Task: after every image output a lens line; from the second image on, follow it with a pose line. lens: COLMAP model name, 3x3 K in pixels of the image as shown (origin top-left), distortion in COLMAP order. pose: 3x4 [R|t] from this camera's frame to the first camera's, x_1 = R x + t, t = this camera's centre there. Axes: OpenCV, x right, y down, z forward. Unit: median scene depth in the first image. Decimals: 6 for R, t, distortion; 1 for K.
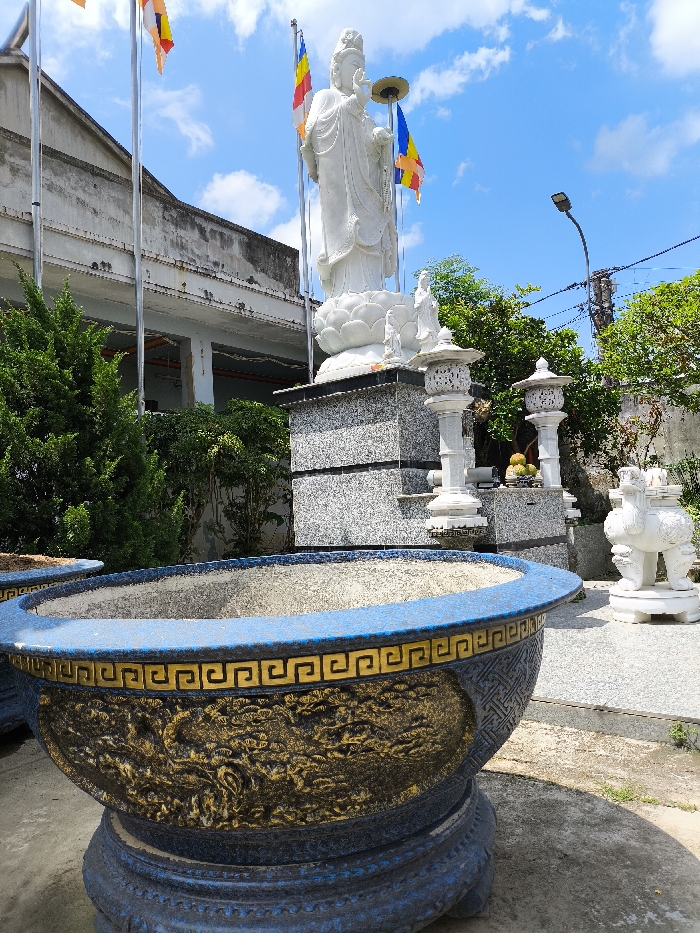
lens RADIAL K [[681.3, 0, 344.1], [0, 681.3, 471.0], [0, 0, 1]] dist [0.056147, -0.060830]
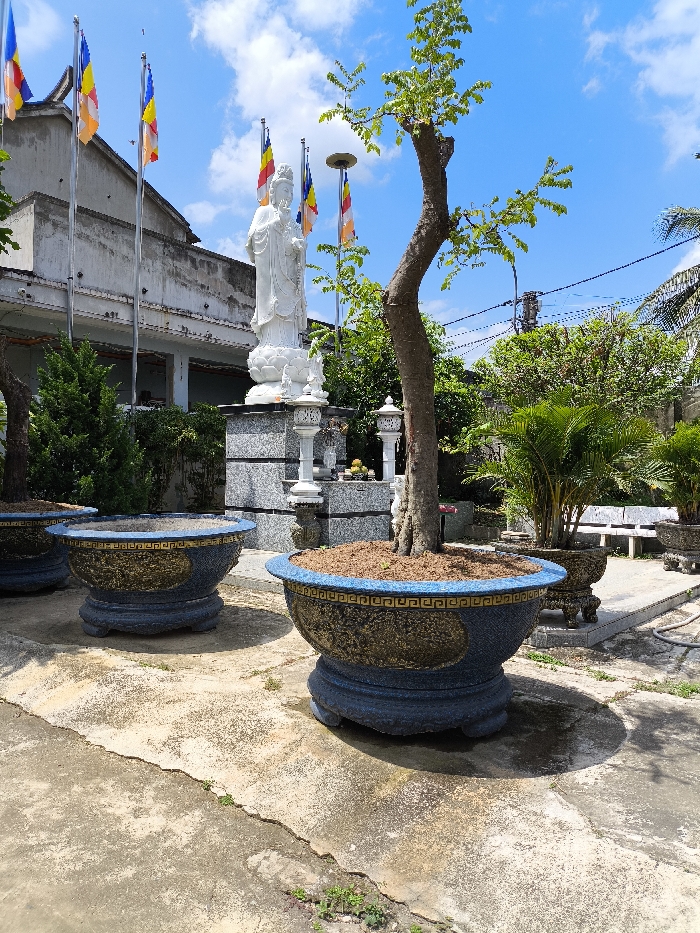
lens RADIAL K [[681.3, 0, 350.3], [0, 681.3, 464.9], [0, 0, 1]] dist [0.056147, -0.060830]
pose [[0.997621, 0.067910, -0.011866, 0.221037], [-0.067117, 0.996071, 0.057767, -0.090045], [0.015743, -0.056833, 0.998260, -0.541686]]
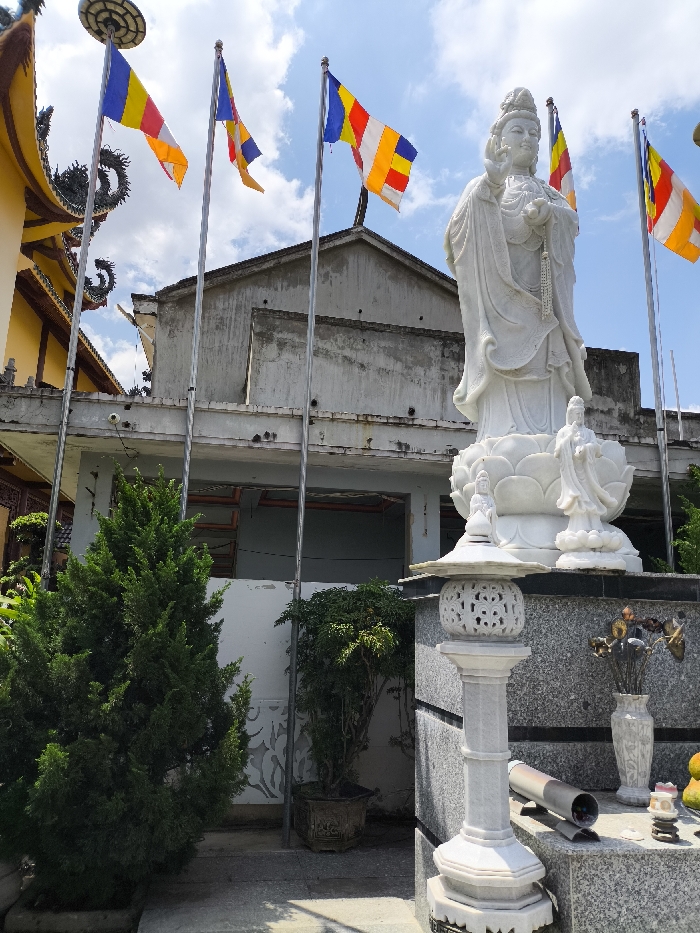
lens RADIAL K [[681.3, 0, 347.3], [0, 681.3, 472.3], [0, 0, 1]] dist [0.056147, -0.060830]
pose [[0.761507, -0.071308, -0.644223, 0.333694], [-0.026405, 0.989692, -0.140760, -0.123968], [0.647619, 0.124200, 0.751774, 0.382574]]
